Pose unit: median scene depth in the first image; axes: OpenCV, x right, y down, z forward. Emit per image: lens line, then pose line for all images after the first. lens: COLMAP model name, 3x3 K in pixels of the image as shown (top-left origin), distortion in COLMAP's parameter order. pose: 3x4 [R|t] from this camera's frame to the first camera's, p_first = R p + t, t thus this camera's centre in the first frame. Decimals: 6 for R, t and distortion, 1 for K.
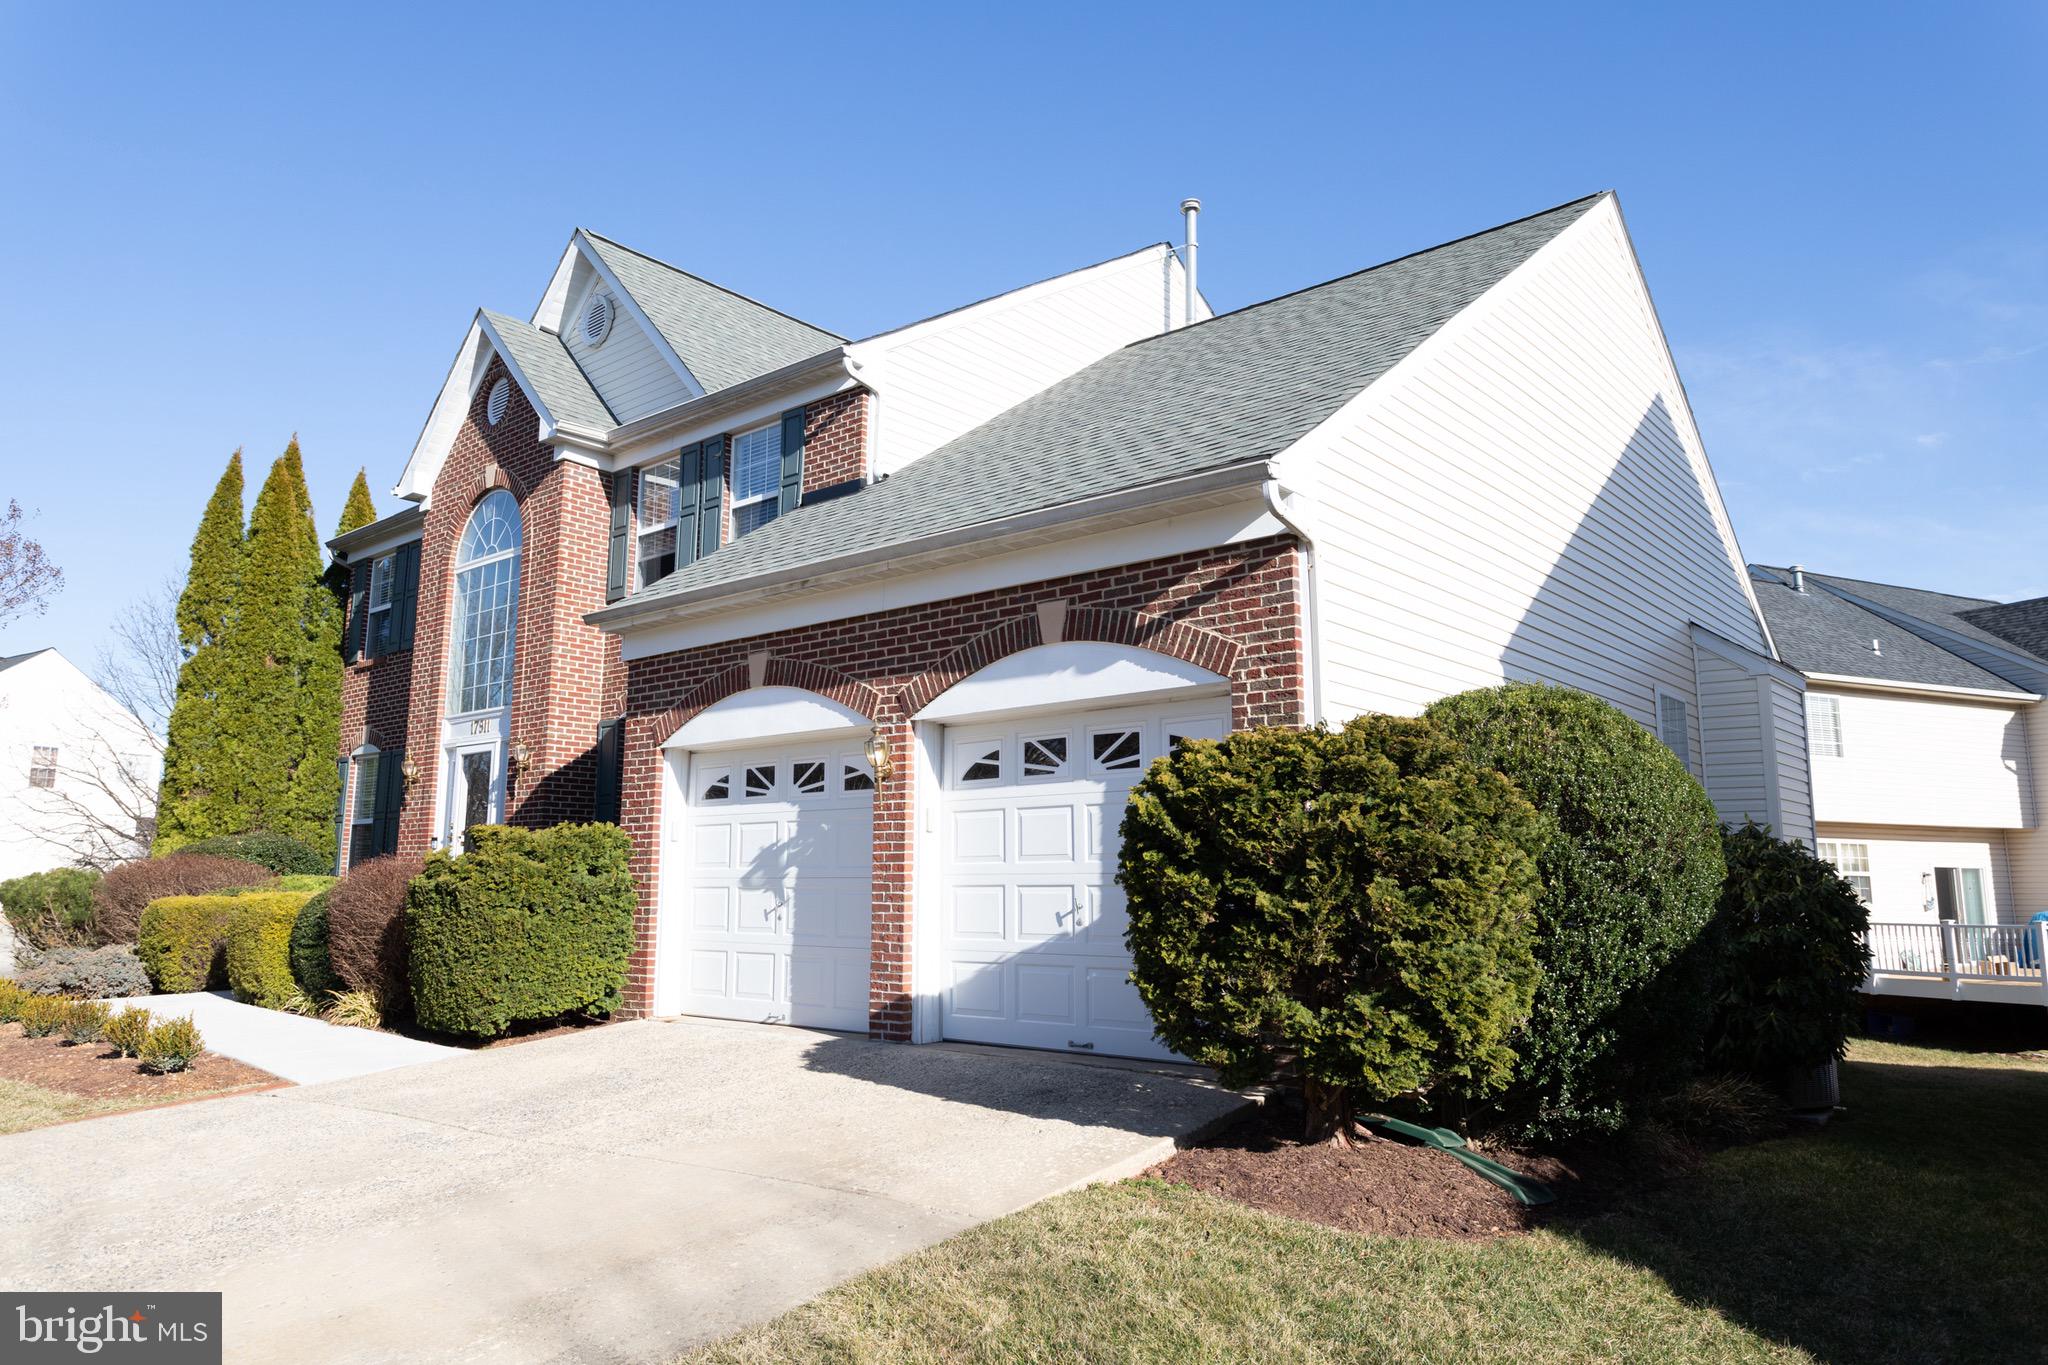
lens RADIAL K [[1366.4, 0, 1014.3], [0, 1366.4, 674.1], [0, 0, 1]] dist [-0.003204, 0.006990]
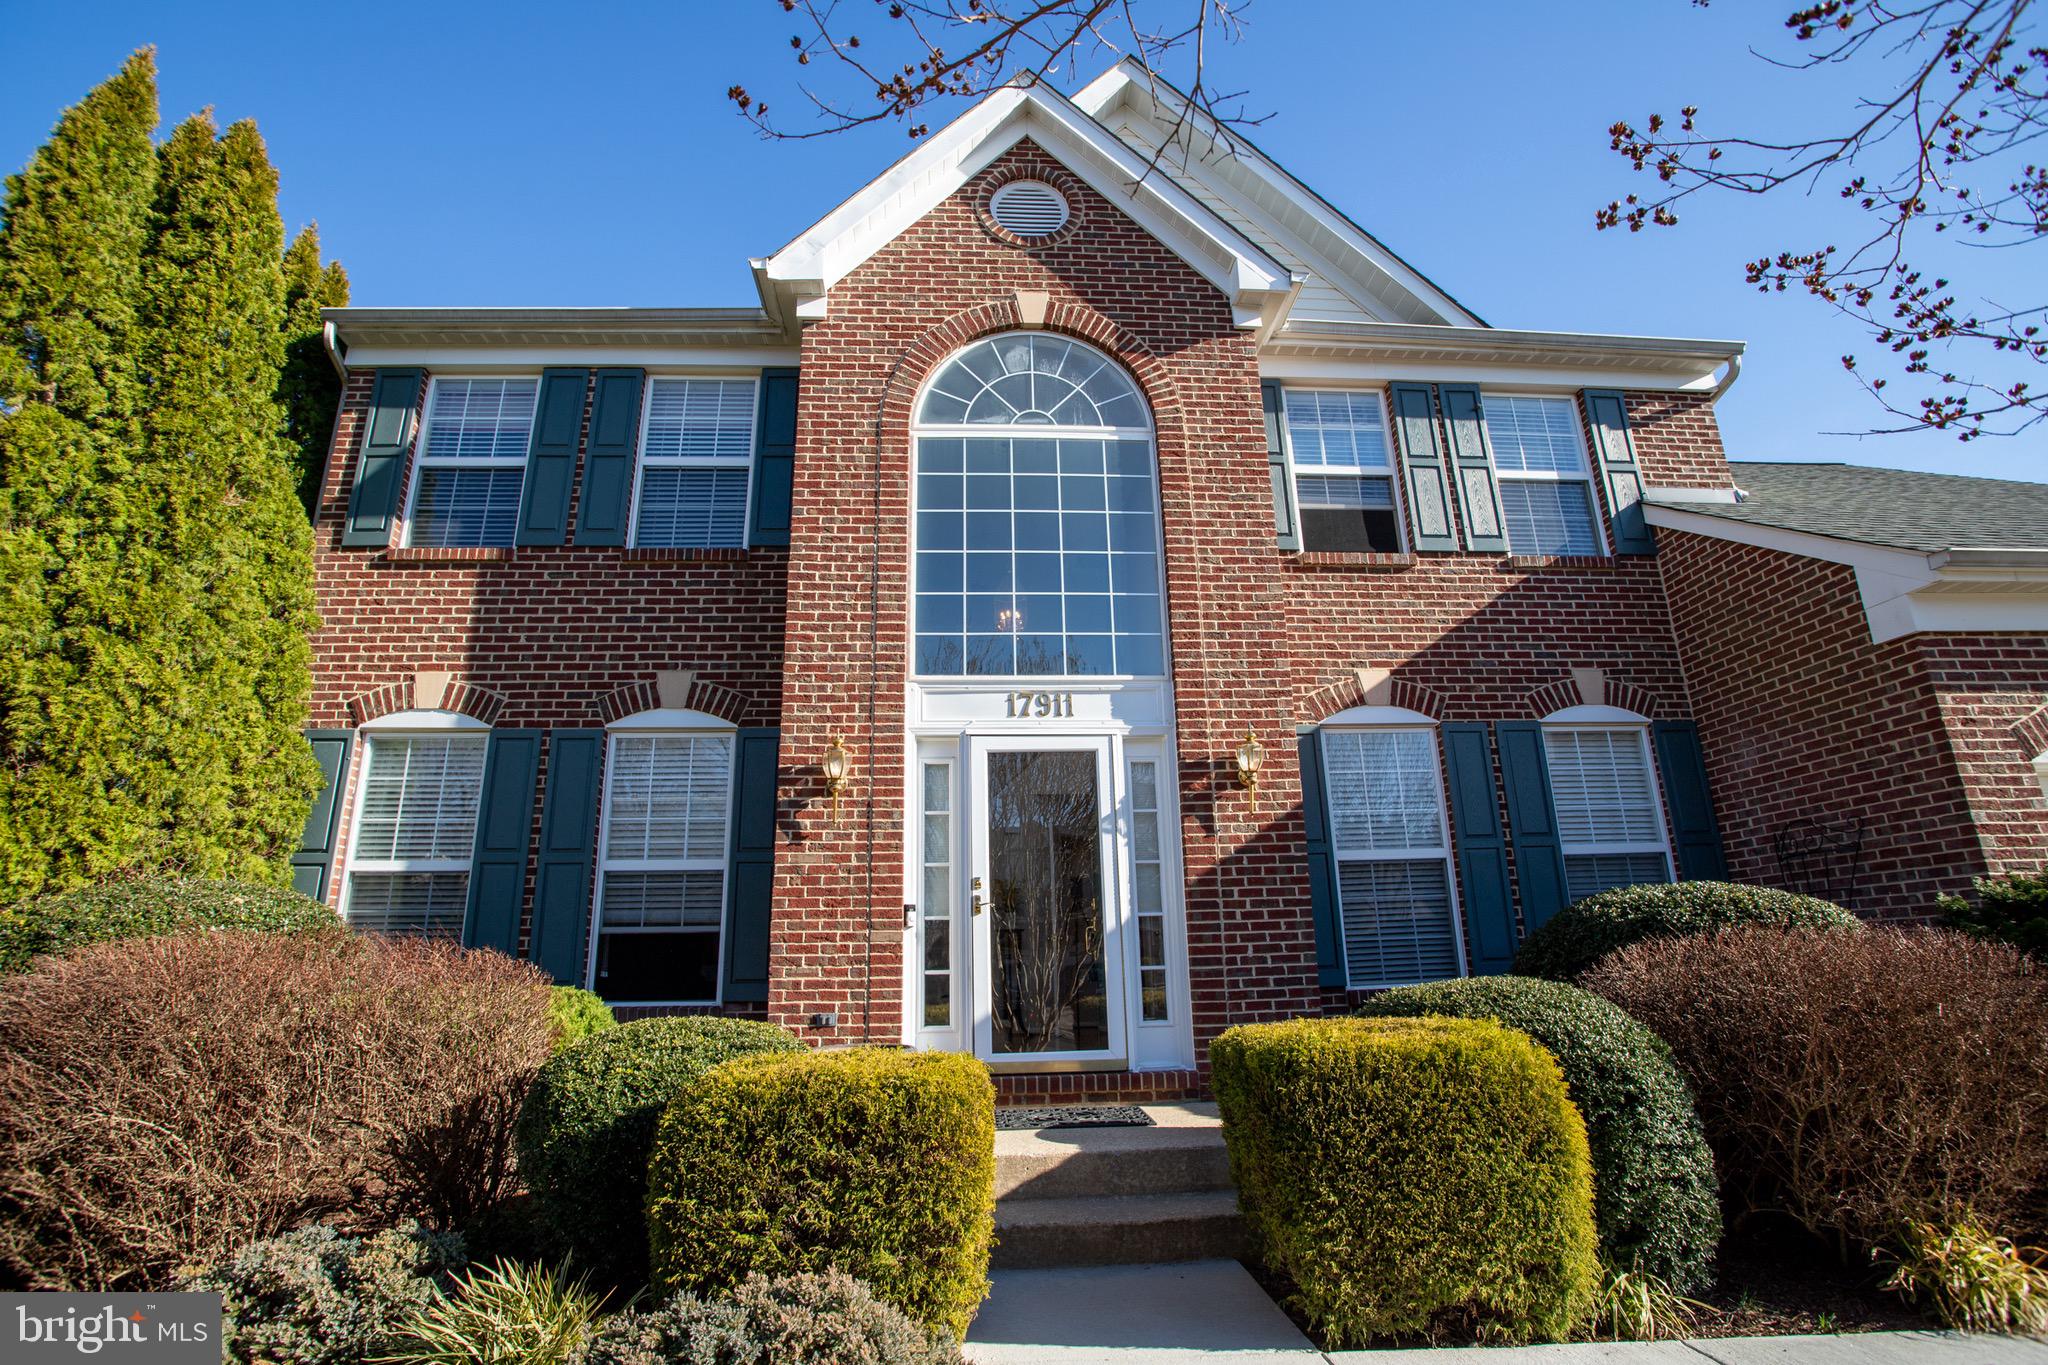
lens RADIAL K [[990.7, 0, 1015.5], [0, 990.7, 678.0], [0, 0, 1]] dist [-0.059474, 0.013749]
pose [[0.709301, 0.182331, 0.680916, -0.993804], [-0.086844, 0.981213, -0.172278, 0.144949], [-0.699535, 0.063064, 0.711810, 1.054175]]
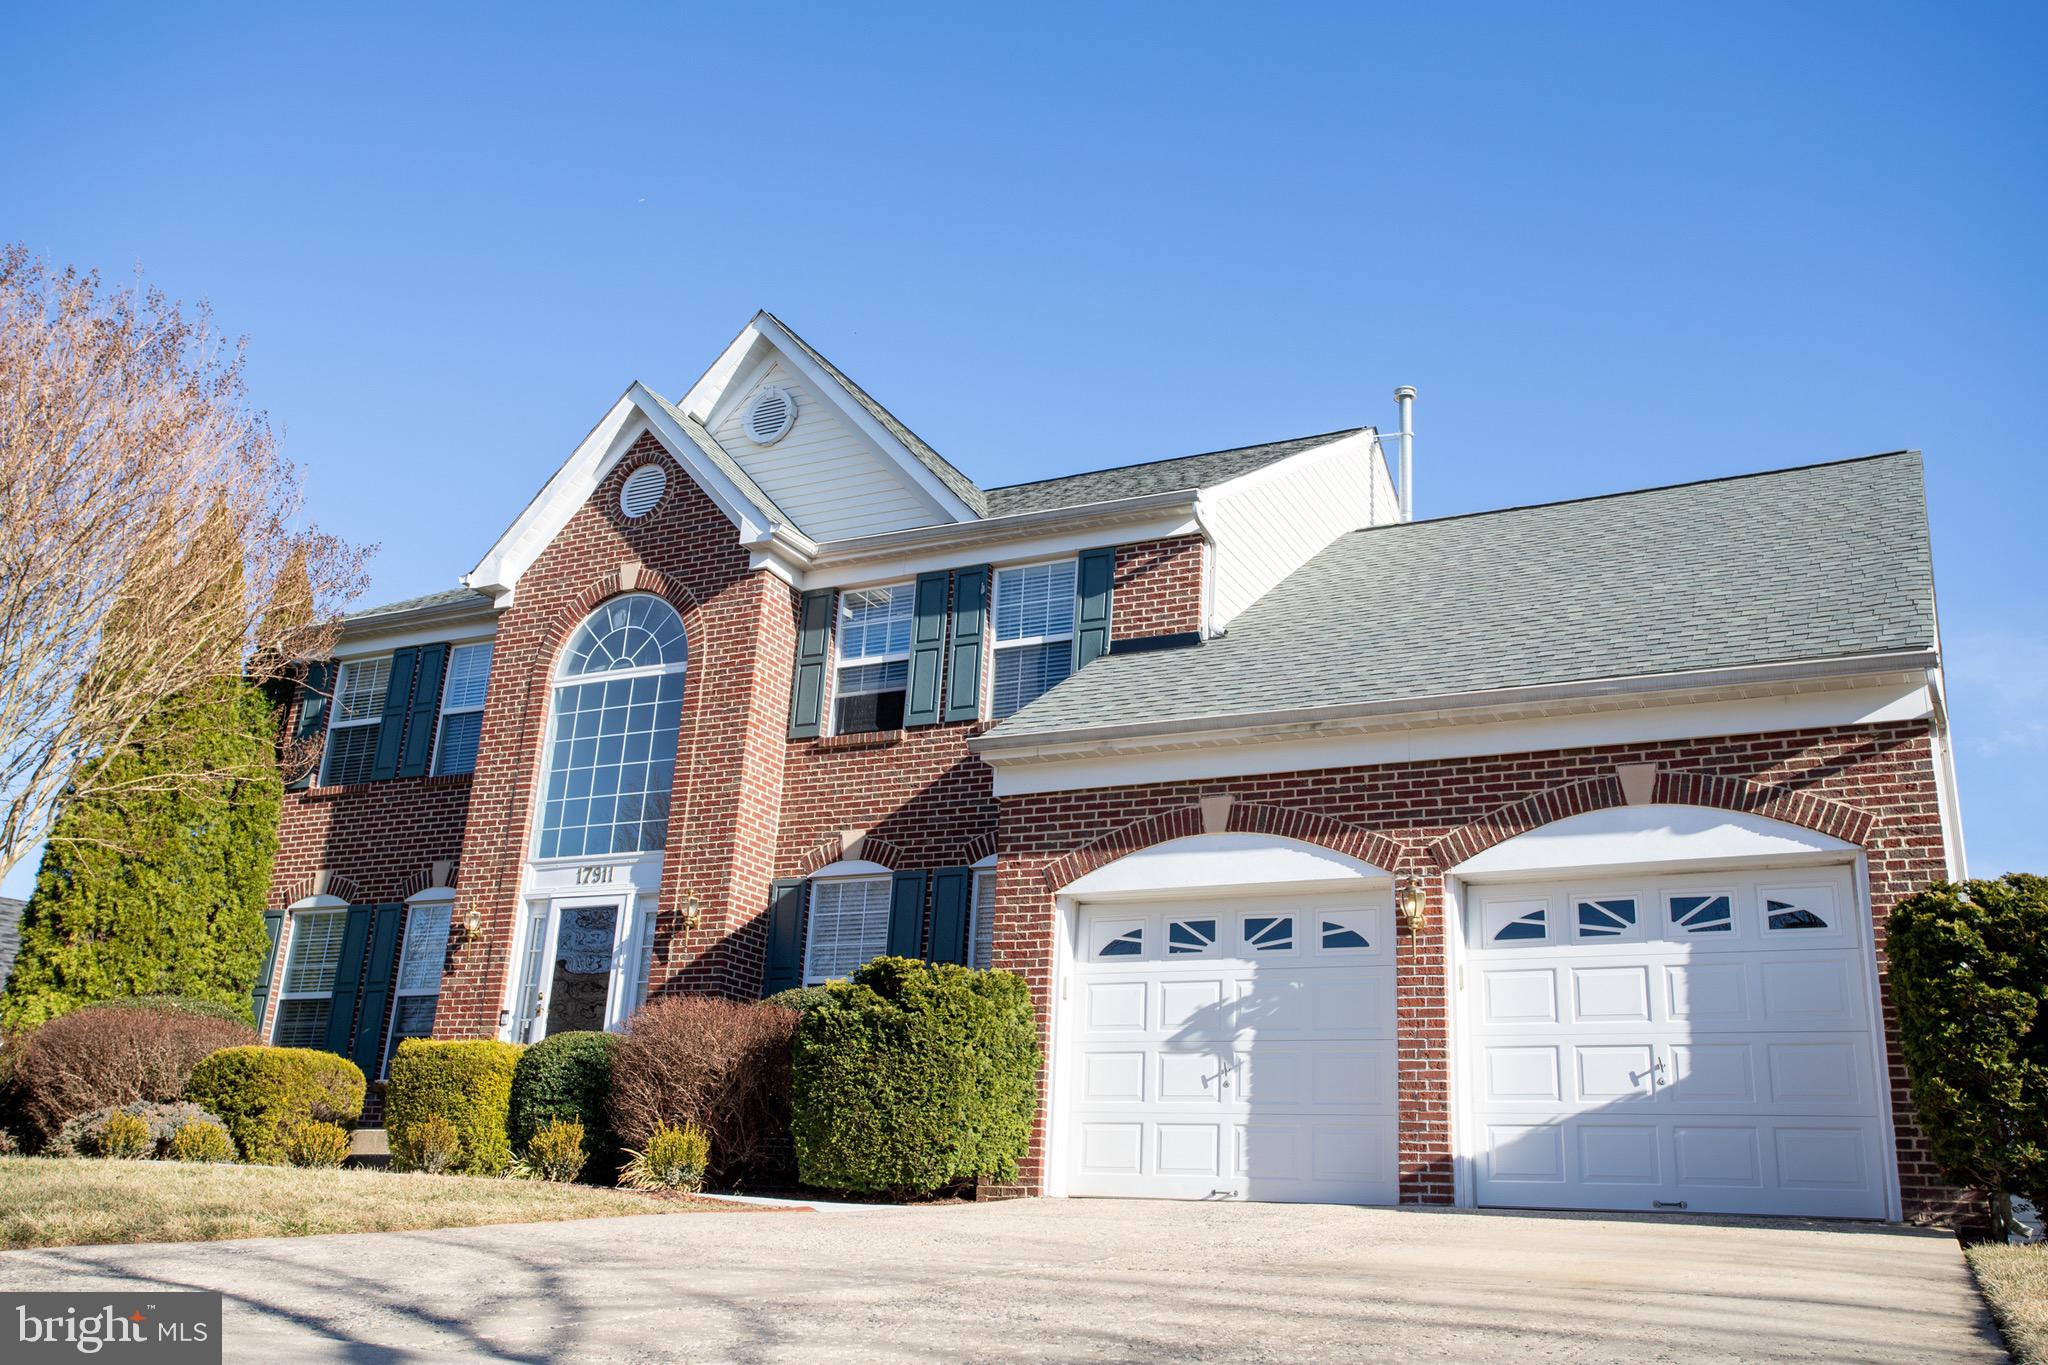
lens RADIAL K [[1854.9, 0, 1016.9], [0, 1854.9, 678.5], [0, 0, 1]] dist [-0.004827, 0.062909]
pose [[0.970227, 0.121253, 0.209658, -0.577340], [-0.087238, 0.982509, -0.164514, 0.122387], [-0.225939, 0.141326, 0.963835, -0.200000]]
